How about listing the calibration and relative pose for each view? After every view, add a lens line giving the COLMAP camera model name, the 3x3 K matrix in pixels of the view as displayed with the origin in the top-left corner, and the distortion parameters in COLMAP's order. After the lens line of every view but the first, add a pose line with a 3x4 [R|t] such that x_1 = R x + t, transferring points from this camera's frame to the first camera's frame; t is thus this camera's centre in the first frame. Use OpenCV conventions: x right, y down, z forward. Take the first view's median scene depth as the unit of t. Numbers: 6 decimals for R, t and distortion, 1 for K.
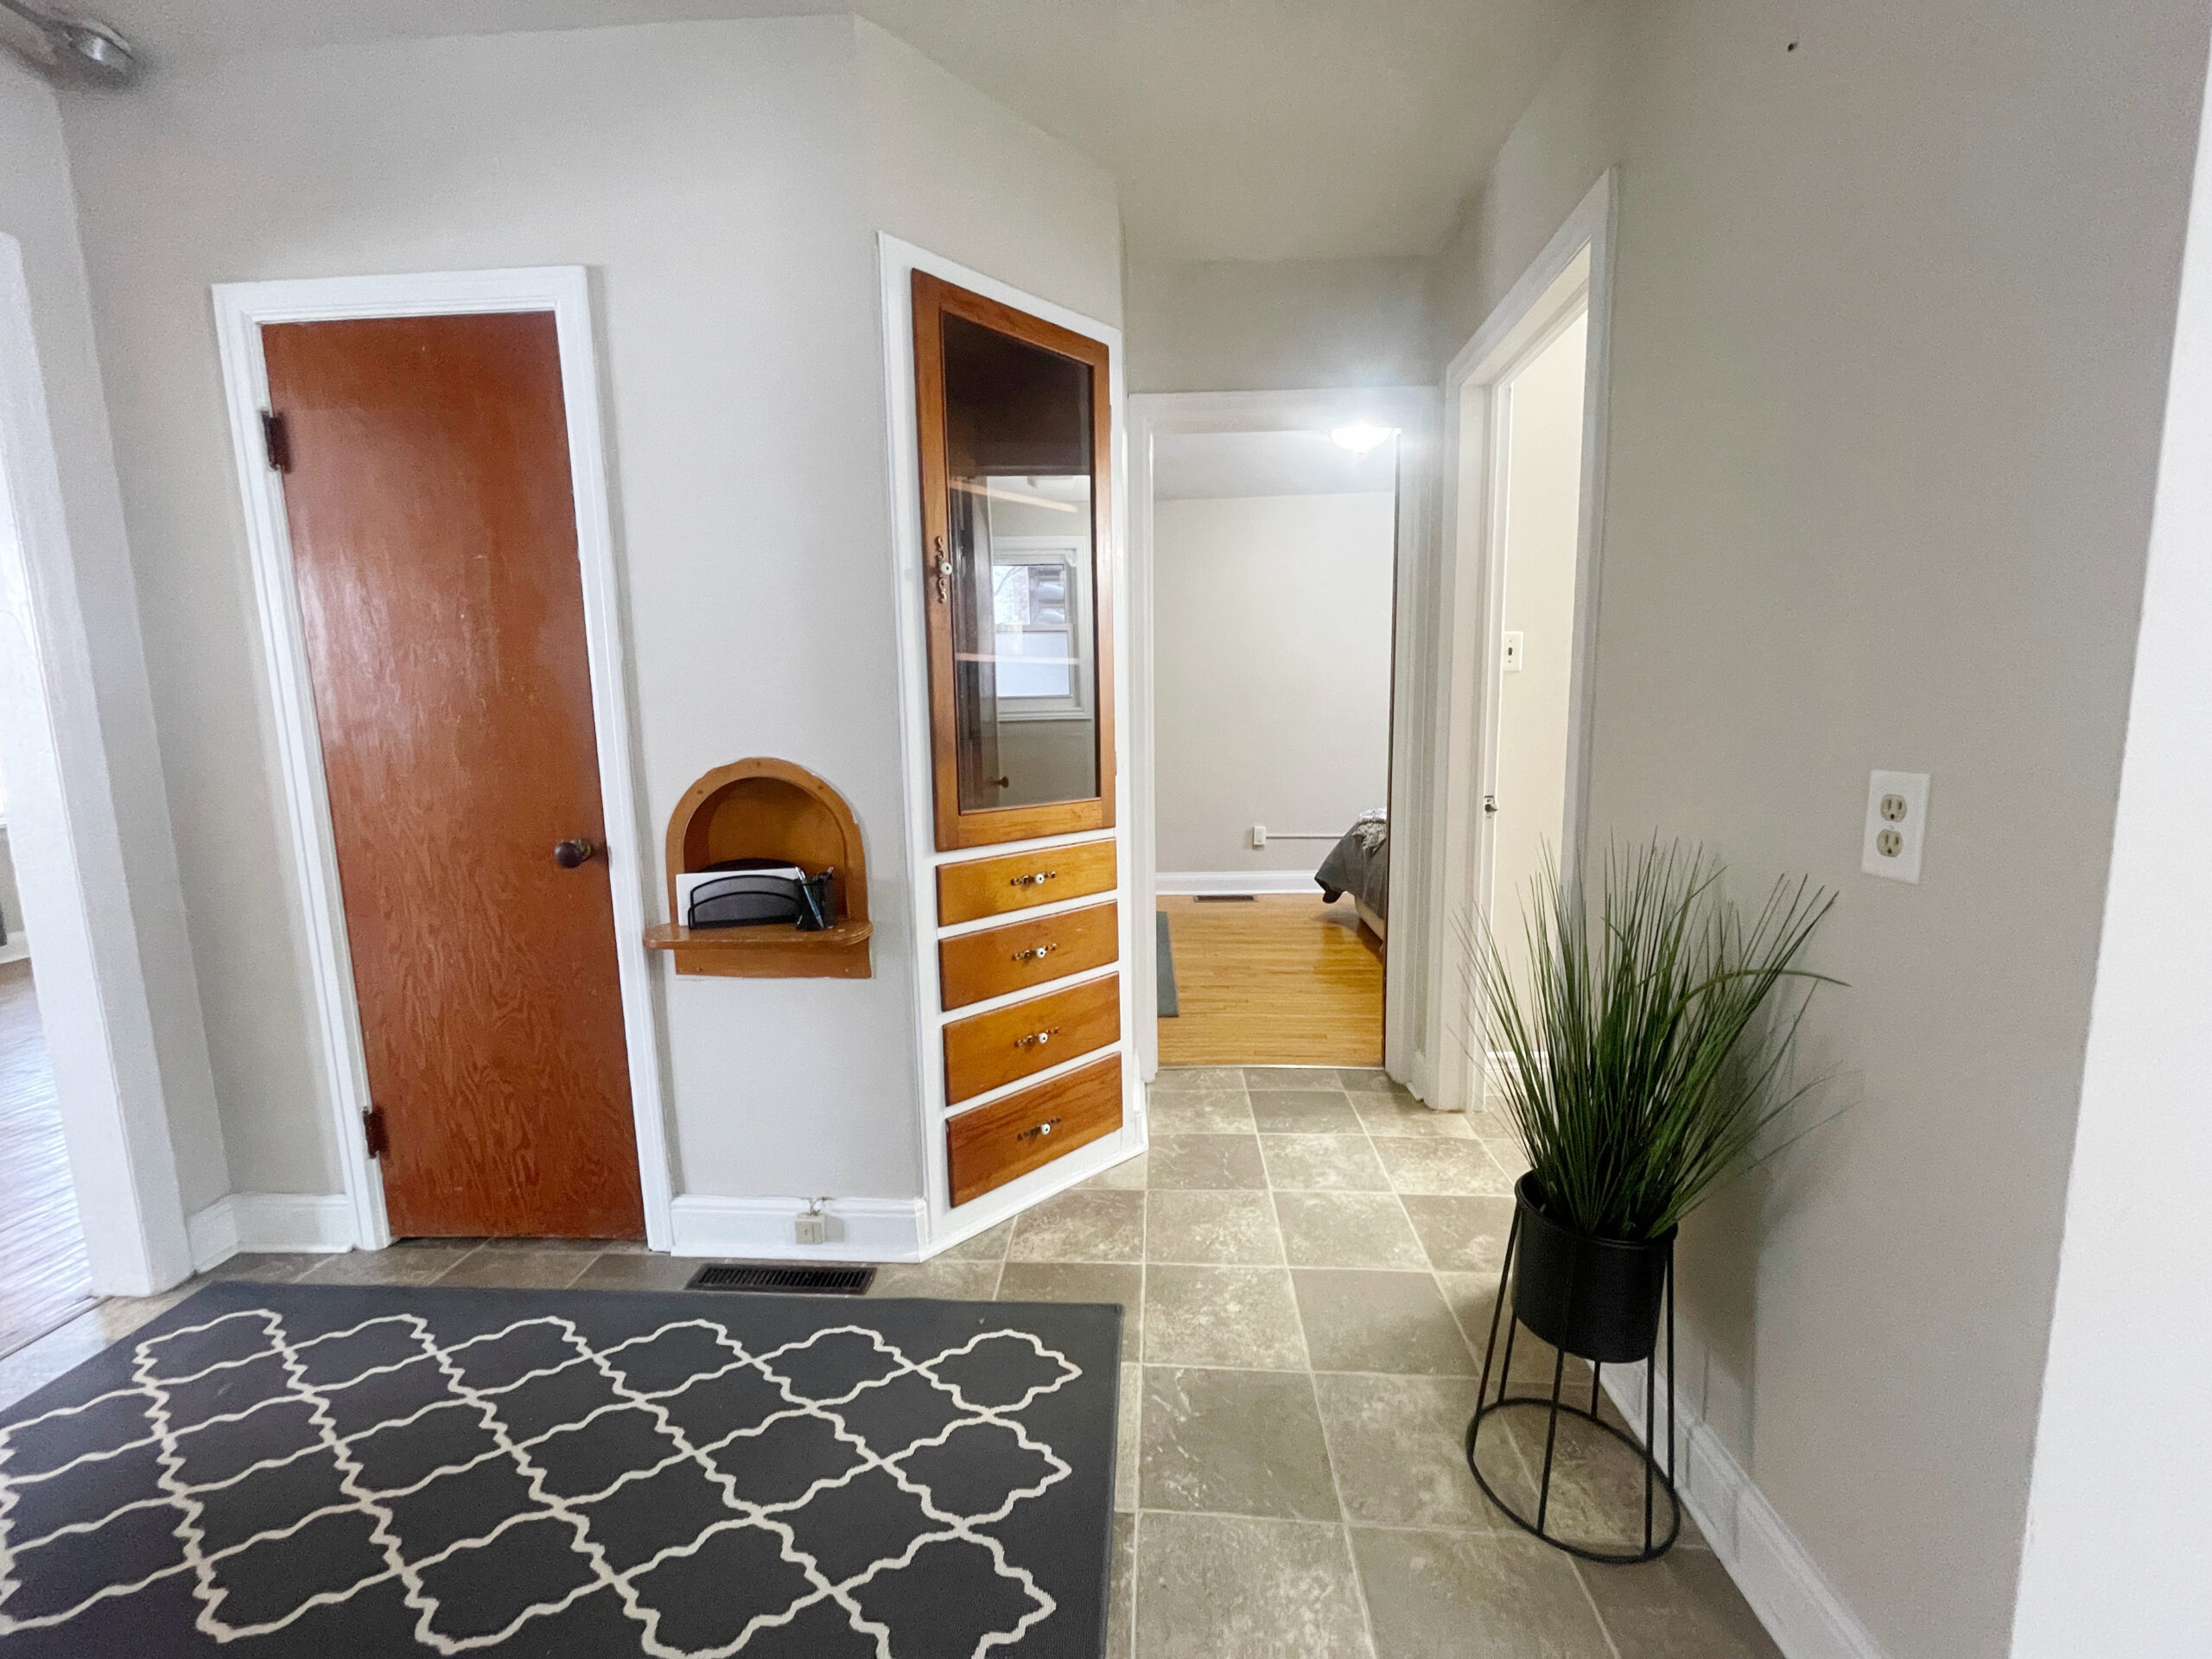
lens RADIAL K [[894.8, 0, 1114.2], [0, 894.8, 839.3], [0, 0, 1]] dist [-0.000833, 0.000031]
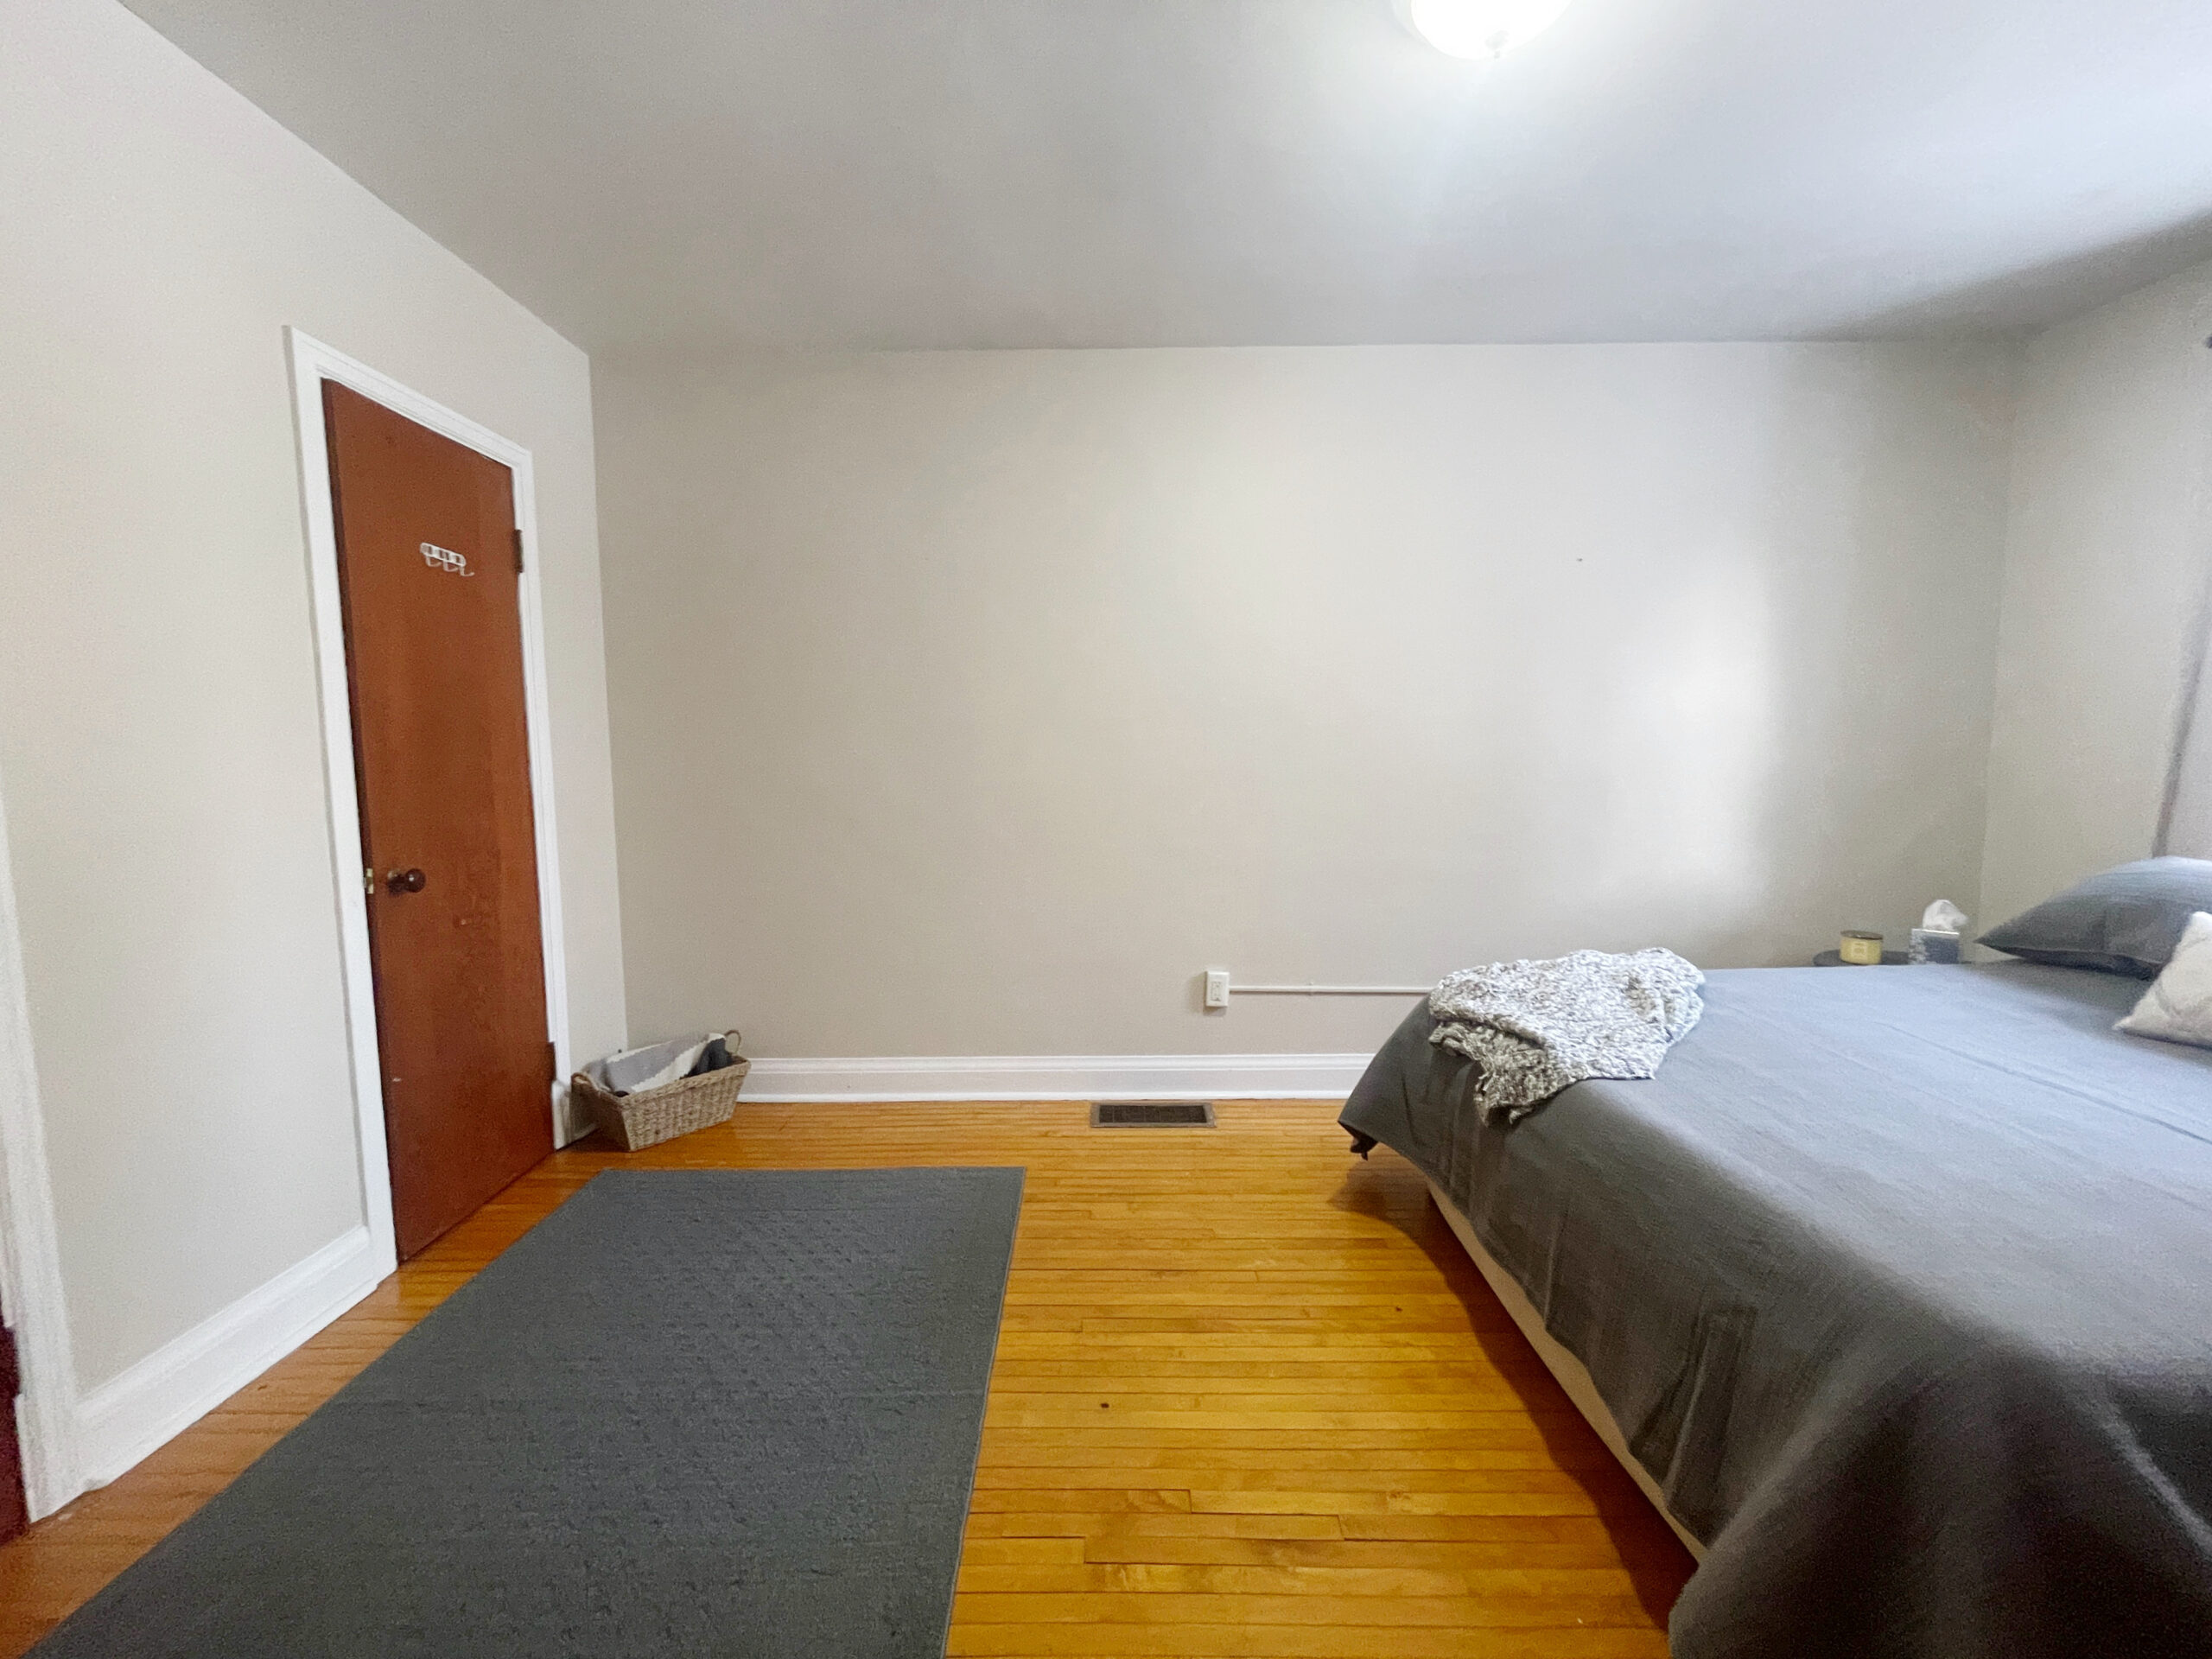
lens RADIAL K [[894.8, 0, 1114.2], [0, 894.8, 839.3], [0, 0, 1]] dist [-0.000833, 0.000031]
pose [[0.998735, 0.007004, 0.049802, 0.083091], [-0.005110, 0.999262, -0.038068, -0.077779], [-0.050032, 0.037766, 0.998033, 0.524661]]
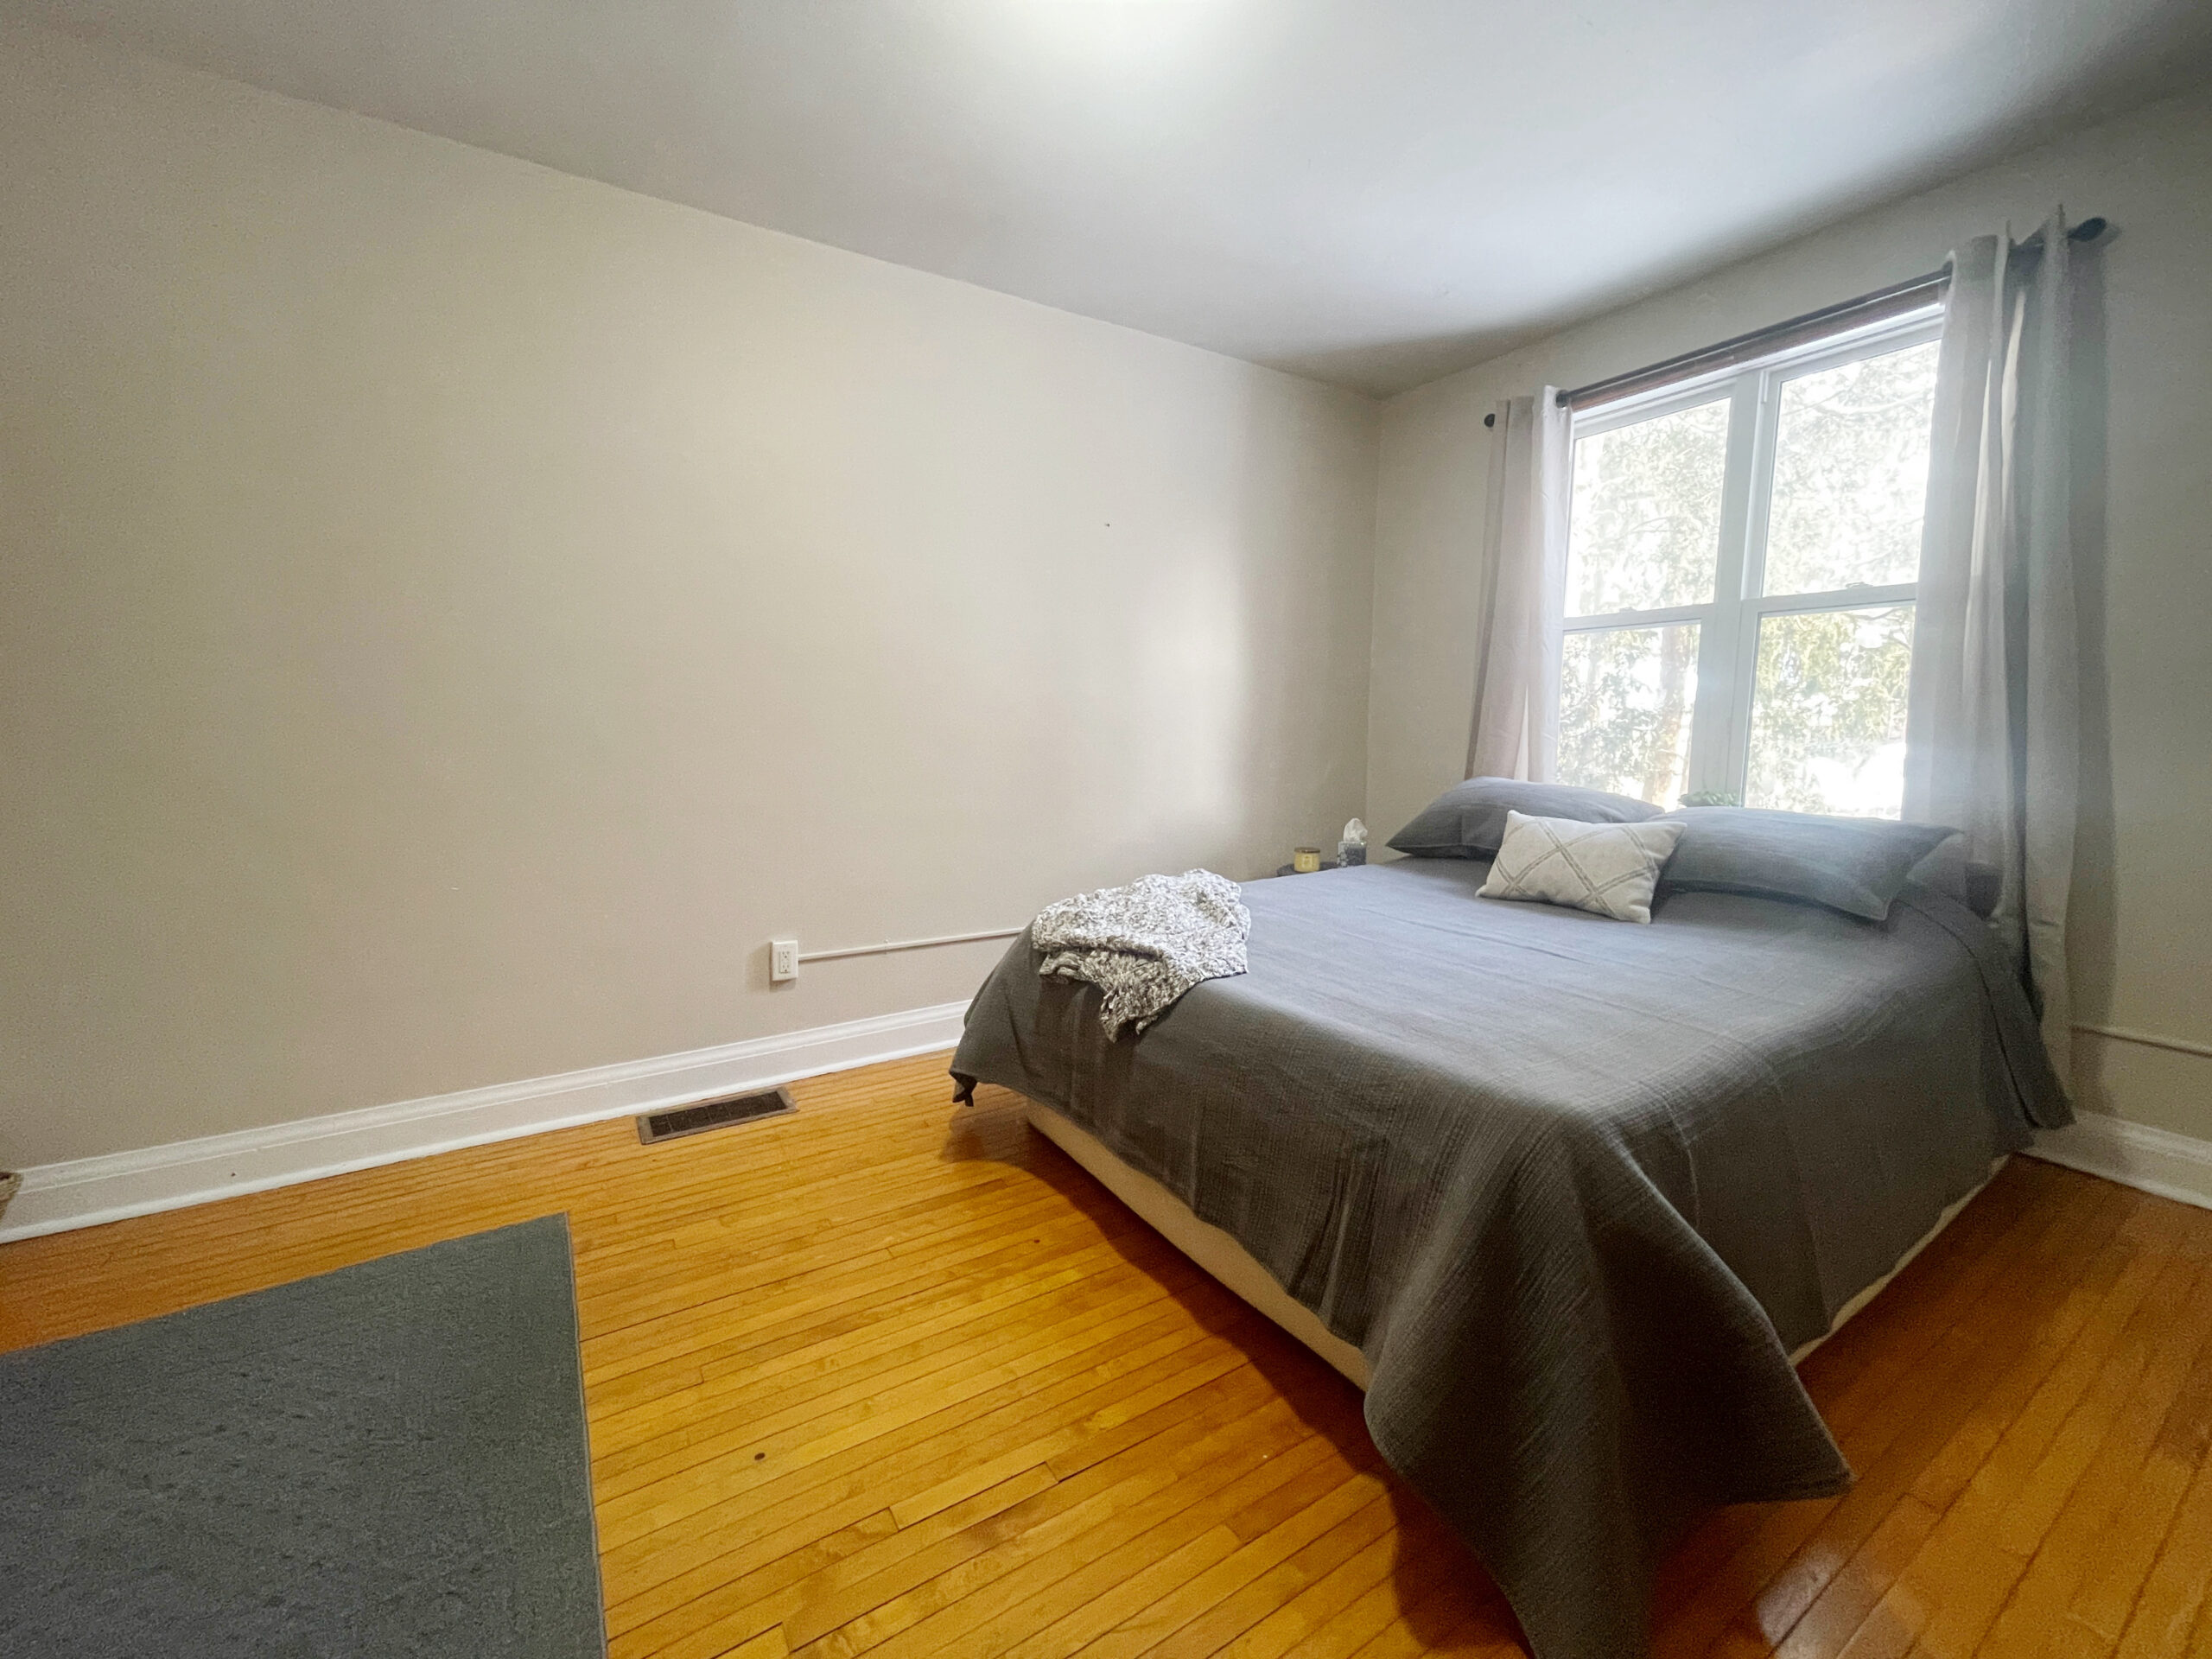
lens RADIAL K [[889.5, 0, 1097.1], [0, 889.5, 833.6], [0, 0, 1]] dist [0.006854, 0.000091]
pose [[0.822492, -0.051806, 0.566413, 0.039662], [0.061722, 0.998092, 0.001661, -0.066453], [-0.565418, 0.033594, 0.824120, 0.569994]]
